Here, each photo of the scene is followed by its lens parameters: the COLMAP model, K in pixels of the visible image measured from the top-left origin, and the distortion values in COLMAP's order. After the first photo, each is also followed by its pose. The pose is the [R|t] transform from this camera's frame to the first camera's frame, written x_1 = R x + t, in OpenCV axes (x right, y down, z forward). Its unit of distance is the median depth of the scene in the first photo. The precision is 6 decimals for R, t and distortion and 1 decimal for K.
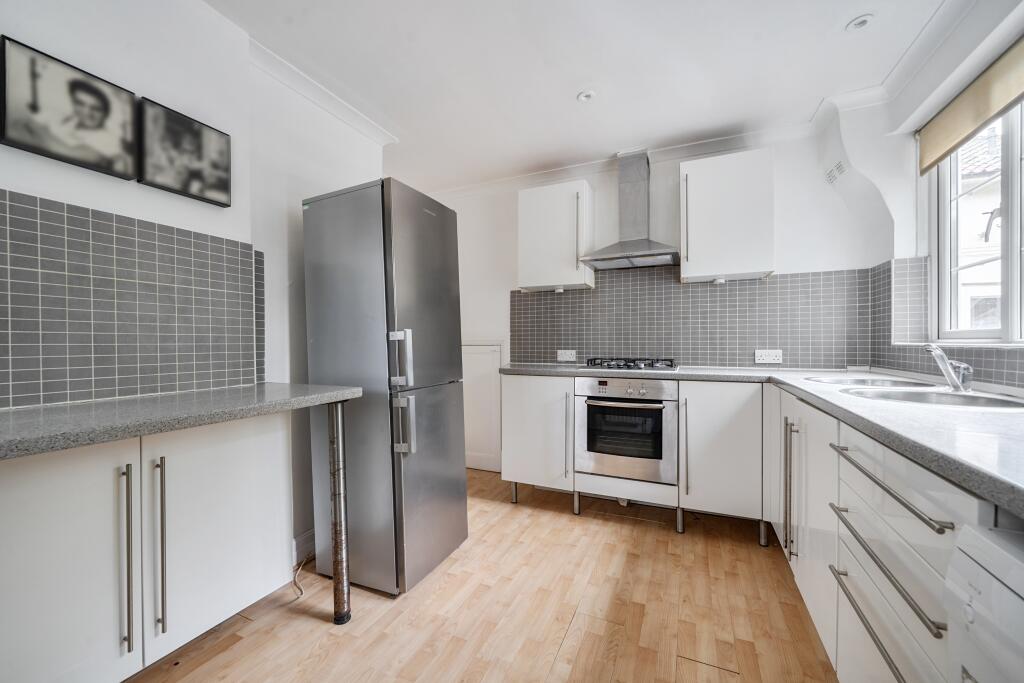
lens RADIAL K [[400.6, 0, 505.1], [0, 400.6, 344.7], [0, 0, 1]] dist [-0.001448, -0.000072]
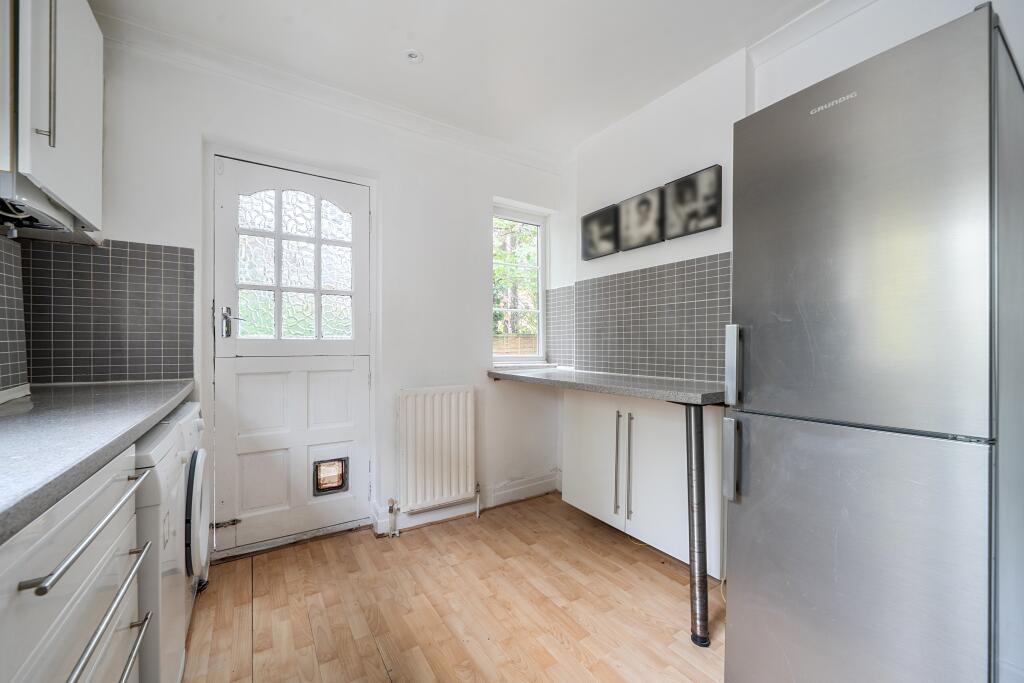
lens RADIAL K [[400.6, 0, 505.1], [0, 400.6, 344.7], [0, 0, 1]] dist [-0.001448, -0.000072]
pose [[-0.541306, 0.002790, -0.840821, 0.677156], [-0.001838, 0.999988, 0.004502, -0.006115], [0.840824, 0.003983, -0.541294, 1.221811]]
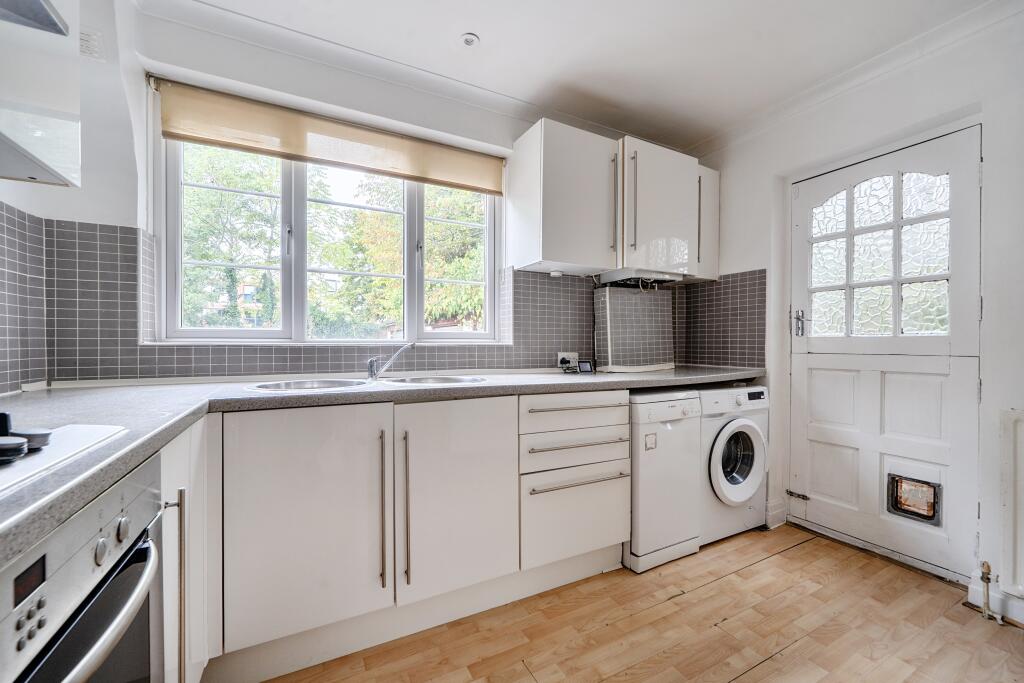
lens RADIAL K [[400.6, 0, 505.1], [0, 400.6, 344.7], [0, 0, 1]] dist [-0.001448, -0.000072]
pose [[-0.789702, -0.001055, 0.613490, -0.014089], [0.003029, 0.999980, 0.005619, -0.001942], [-0.613483, 0.006295, -0.789683, 1.661642]]
